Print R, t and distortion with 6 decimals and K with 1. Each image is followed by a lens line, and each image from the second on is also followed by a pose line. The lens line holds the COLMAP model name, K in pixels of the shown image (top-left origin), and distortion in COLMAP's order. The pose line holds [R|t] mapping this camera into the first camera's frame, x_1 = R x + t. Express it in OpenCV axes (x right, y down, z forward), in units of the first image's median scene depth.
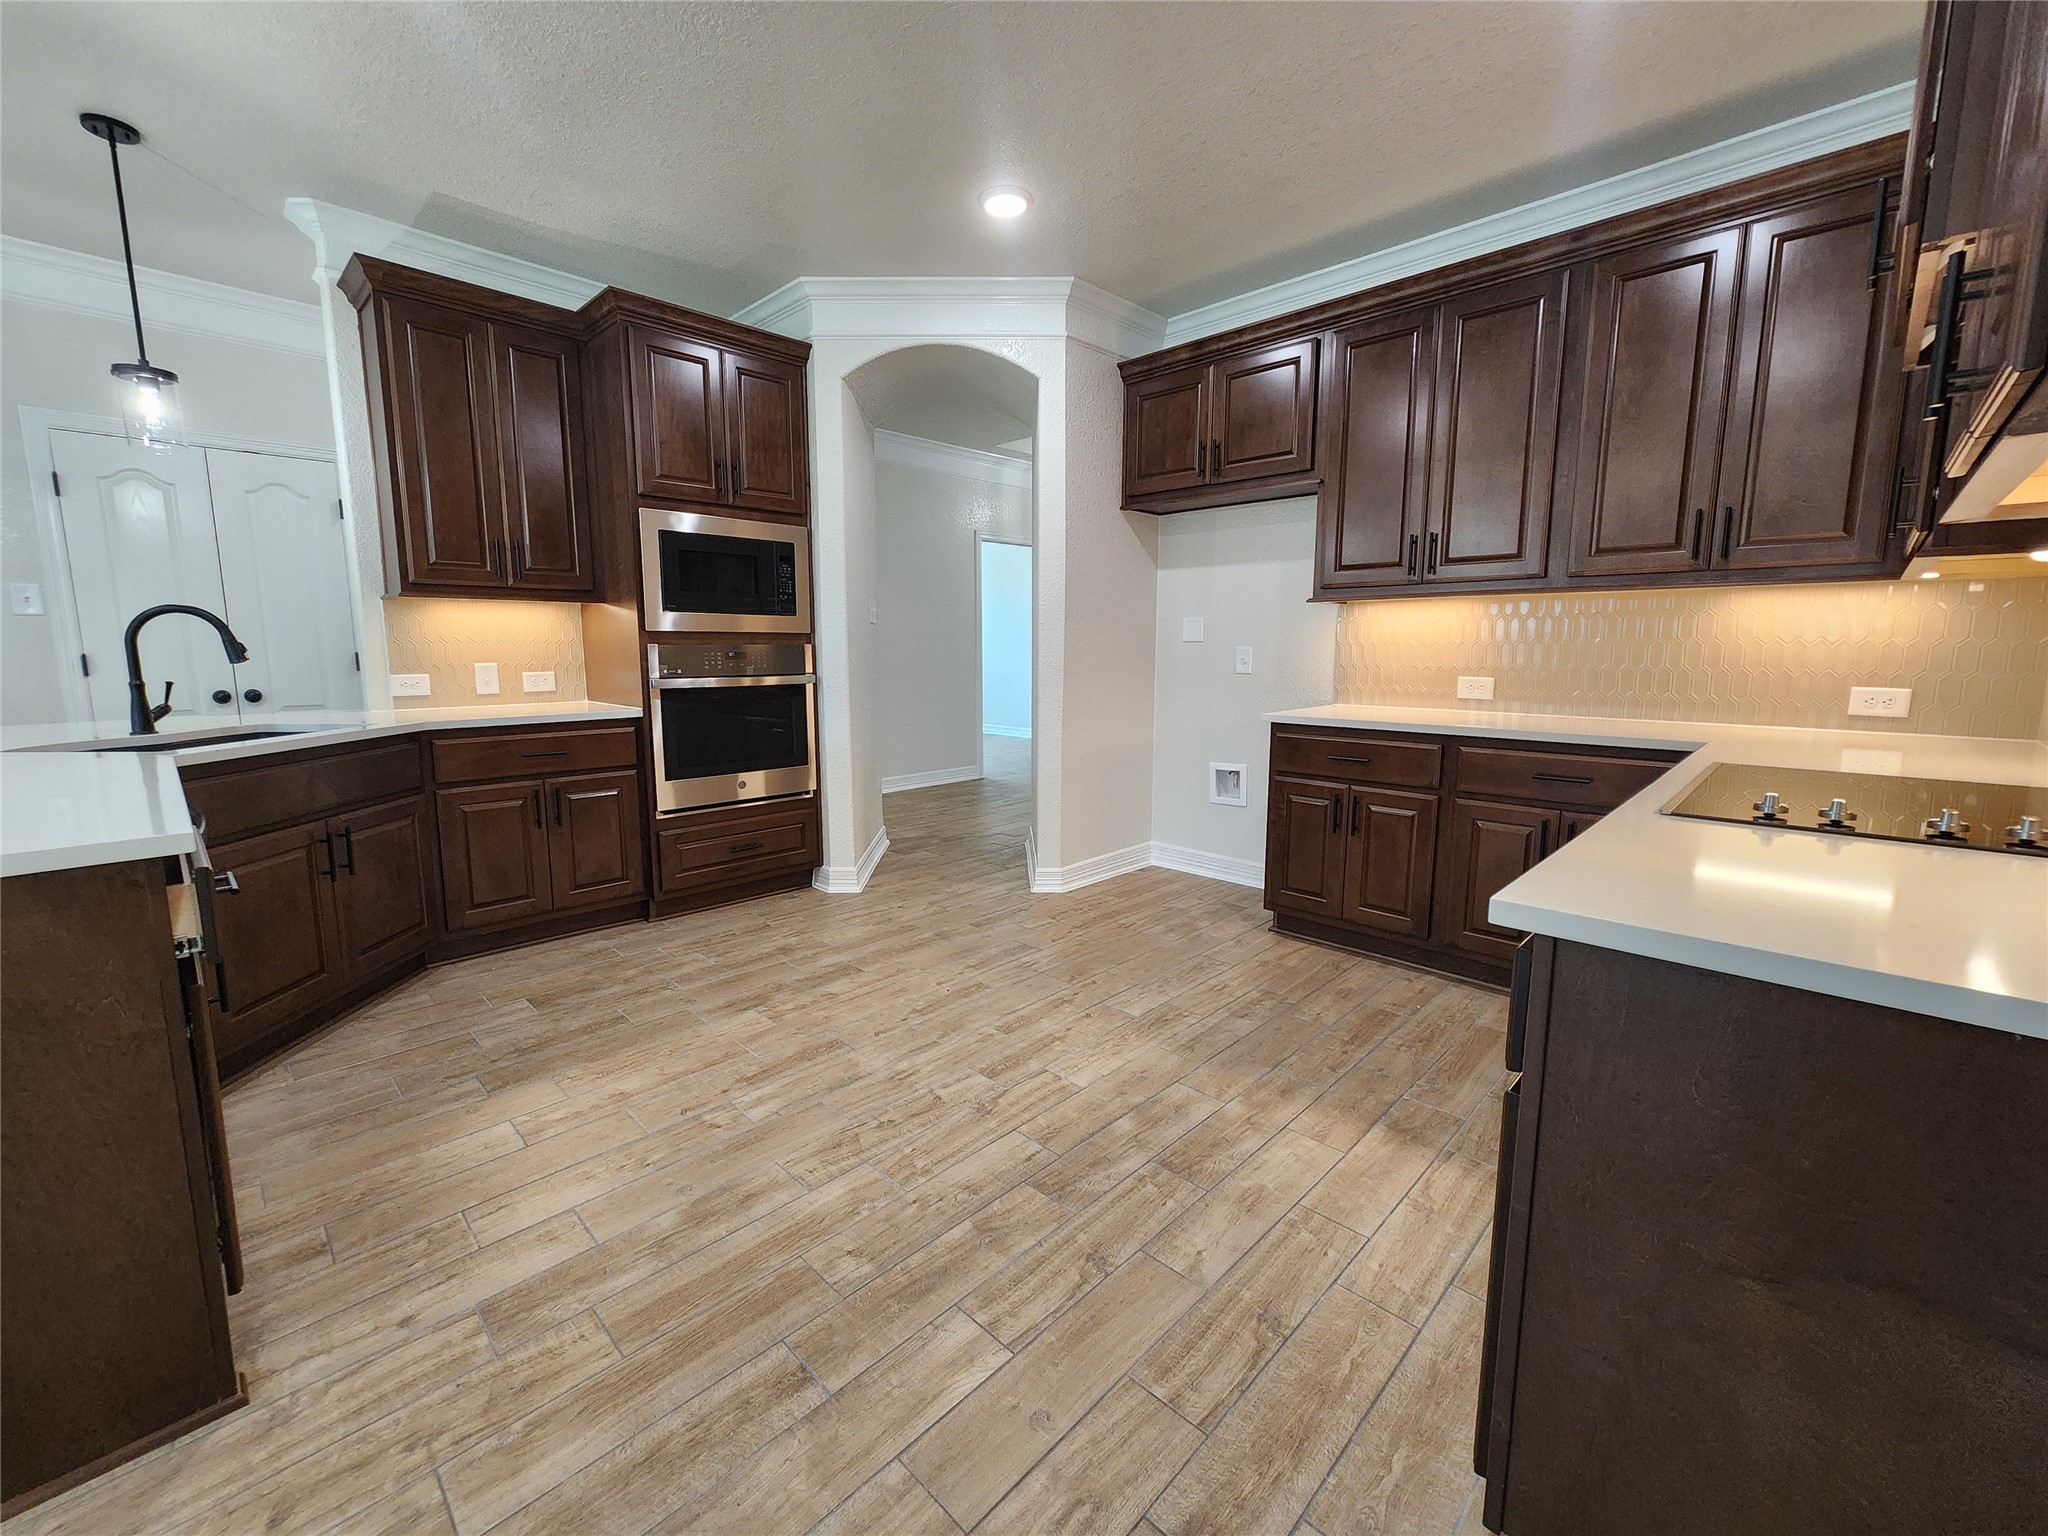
lens RADIAL K [[838.3, 0, 1010.3], [0, 838.3, 760.0], [0, 0, 1]] dist [0.001954, 0.000085]
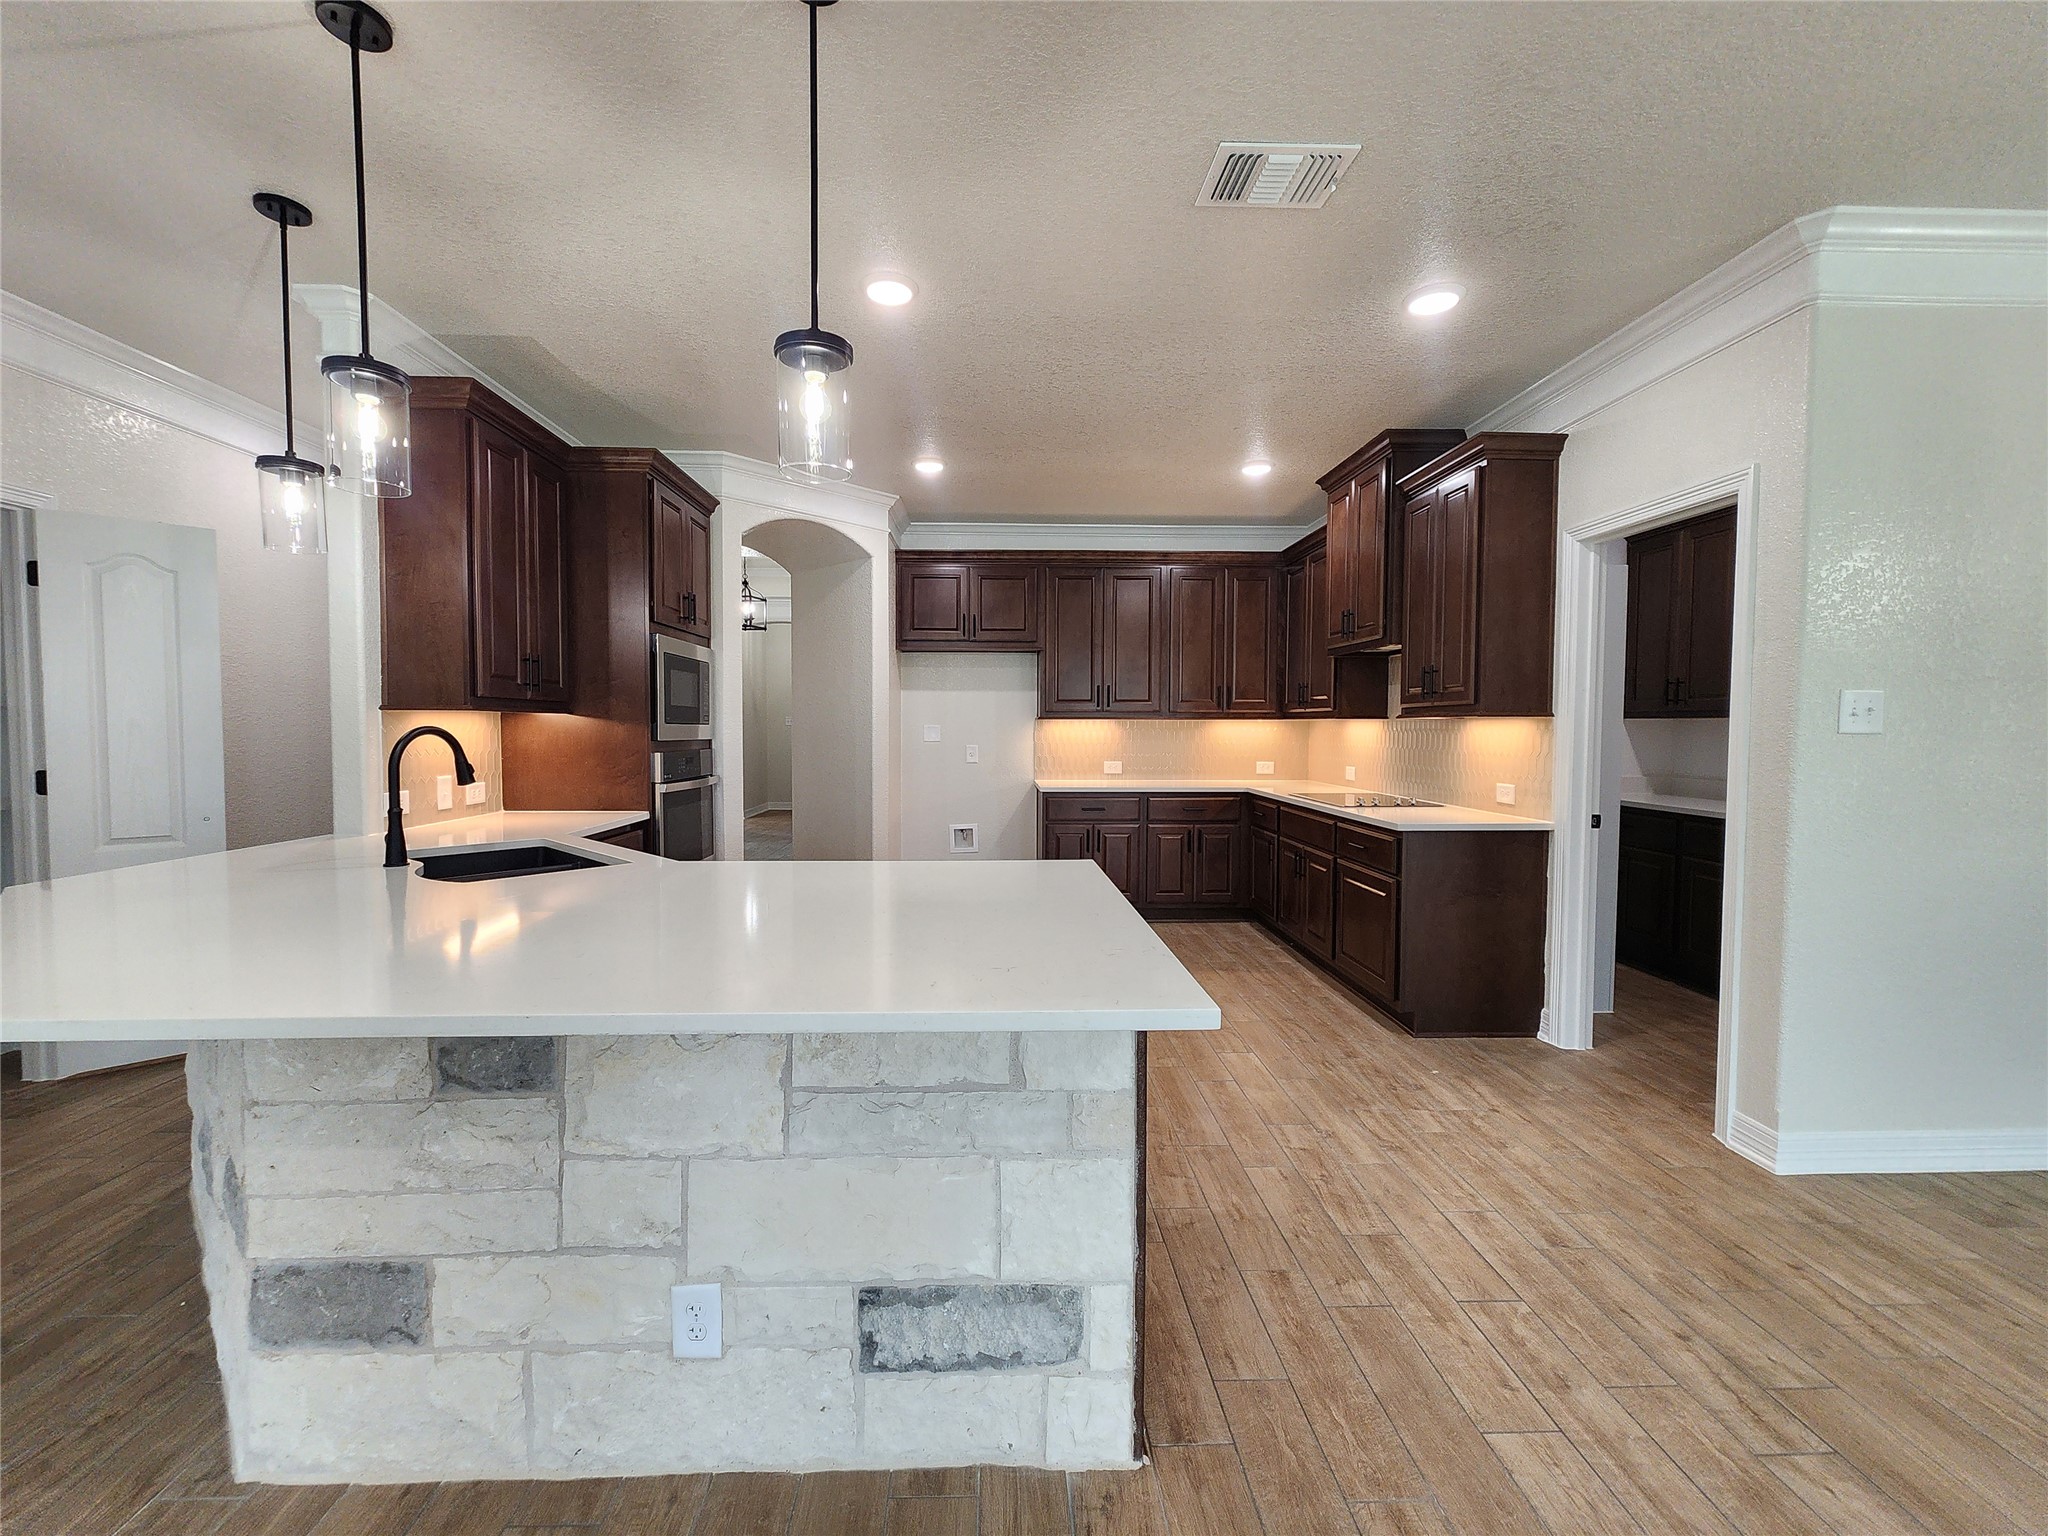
lens RADIAL K [[826.1, 0, 1000.2], [0, 826.1, 772.8], [0, 0, 1]] dist [-0.011897, 0.000203]
pose [[0.699242, -0.037091, 0.713922, -1.026693], [0.094824, 0.994641, -0.041200, -0.026194], [-0.708568, 0.096506, 0.699012, -0.098887]]
